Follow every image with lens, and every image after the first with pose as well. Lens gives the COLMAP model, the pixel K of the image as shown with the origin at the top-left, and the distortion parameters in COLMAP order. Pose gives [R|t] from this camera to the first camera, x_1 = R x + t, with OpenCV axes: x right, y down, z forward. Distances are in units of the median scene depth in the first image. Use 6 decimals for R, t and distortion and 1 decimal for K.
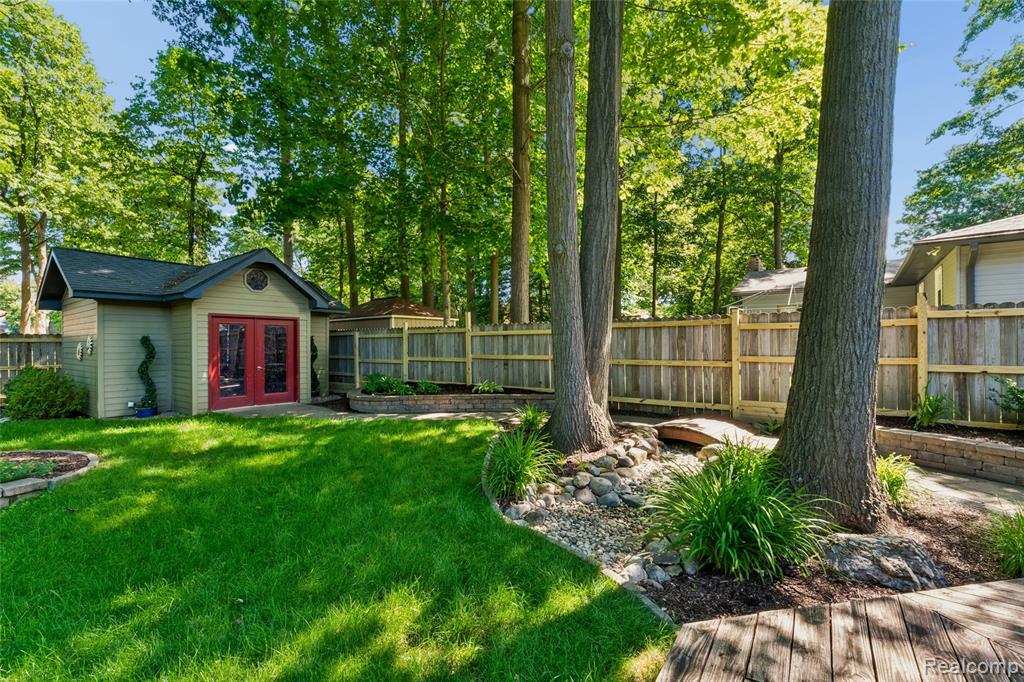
lens RADIAL K [[444.2, 0, 509.5], [0, 444.2, 351.5], [0, 0, 1]] dist [0.002452, 0.000349]
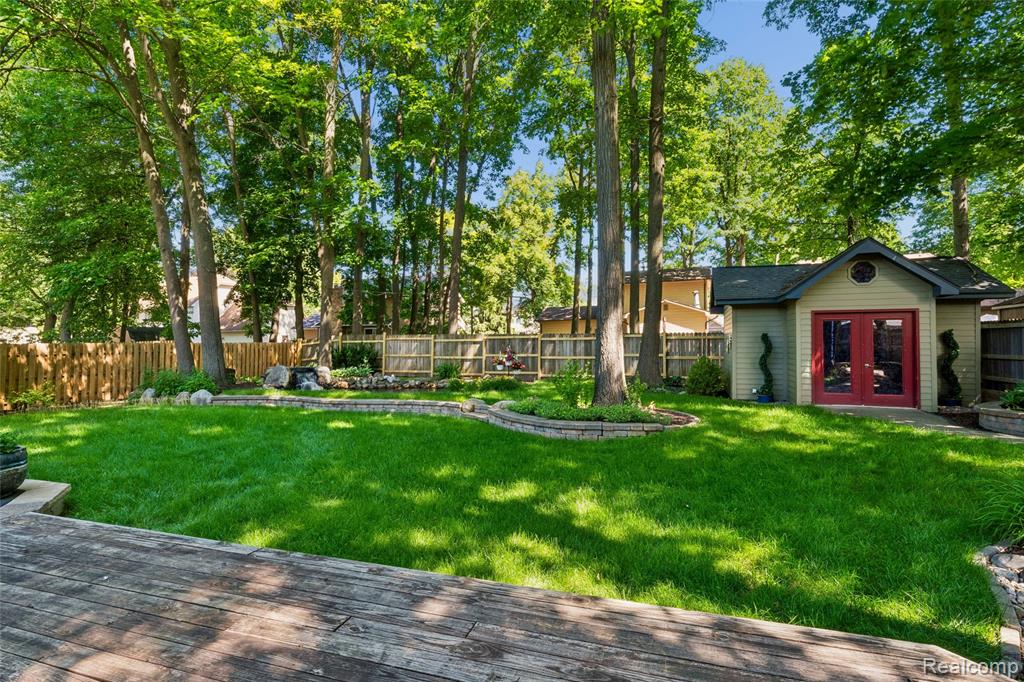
lens RADIAL K [[492.4, 0, 512.0], [0, 492.4, 341.0], [0, 0, 1]] dist [-0.000185, -0.000020]
pose [[0.310676, -0.000555, -0.950516, 0.201517], [-0.011296, 0.999927, -0.004276, -0.001877], [0.950449, 0.012066, 0.310647, -0.030841]]
